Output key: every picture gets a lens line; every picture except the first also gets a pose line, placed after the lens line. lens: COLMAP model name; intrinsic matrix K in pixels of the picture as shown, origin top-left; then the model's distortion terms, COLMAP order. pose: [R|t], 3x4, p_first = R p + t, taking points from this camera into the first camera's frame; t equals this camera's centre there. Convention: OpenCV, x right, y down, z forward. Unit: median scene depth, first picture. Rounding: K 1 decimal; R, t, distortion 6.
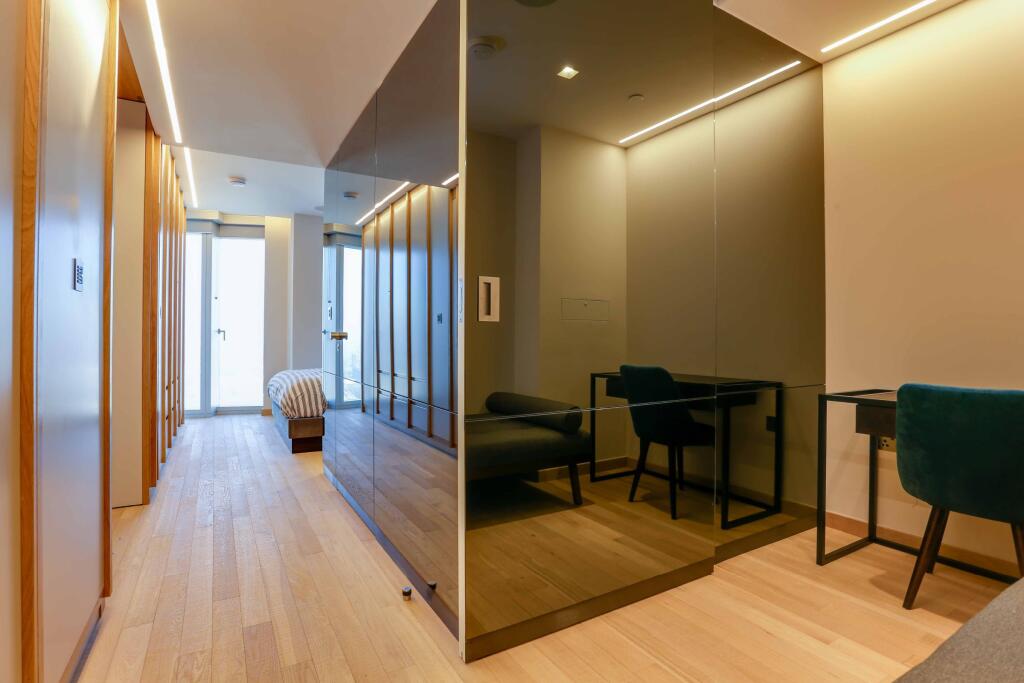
lens RADIAL K [[494.9, 0, 506.0], [0, 494.9, 342.8], [0, 0, 1]] dist [-0.050936, -0.000013]
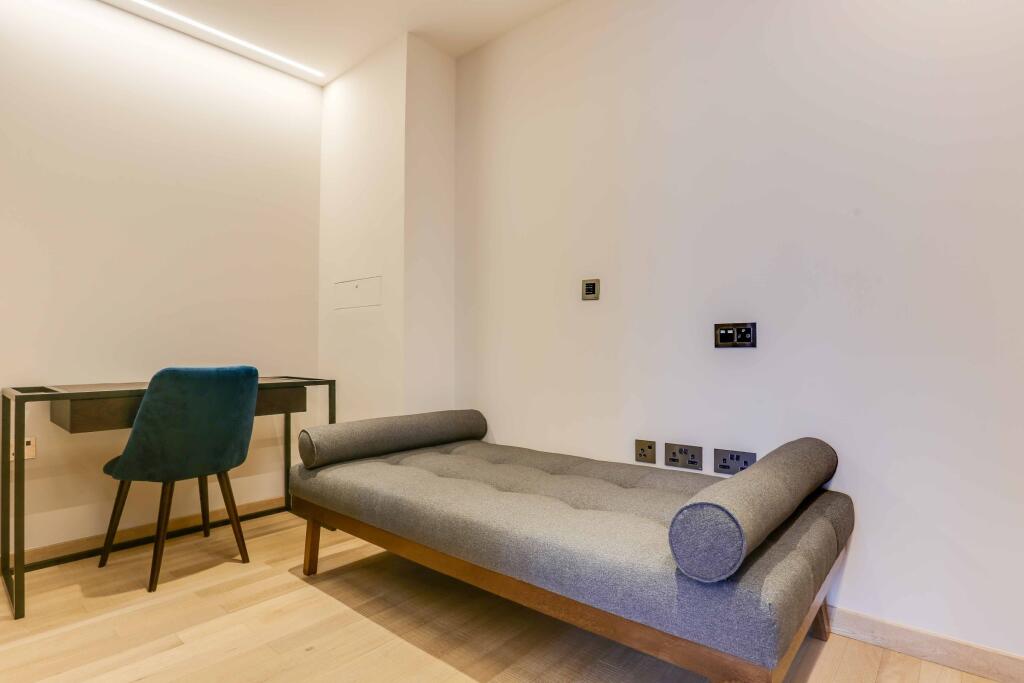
lens RADIAL K [[494.9, 0, 506.0], [0, 494.9, 342.8], [0, 0, 1]] dist [-0.050936, -0.000013]
pose [[-0.297806, -0.007904, 0.954594, -0.360450], [-0.017240, 0.999847, 0.002901, 0.001554], [-0.954471, -0.015593, -0.297897, 0.588089]]
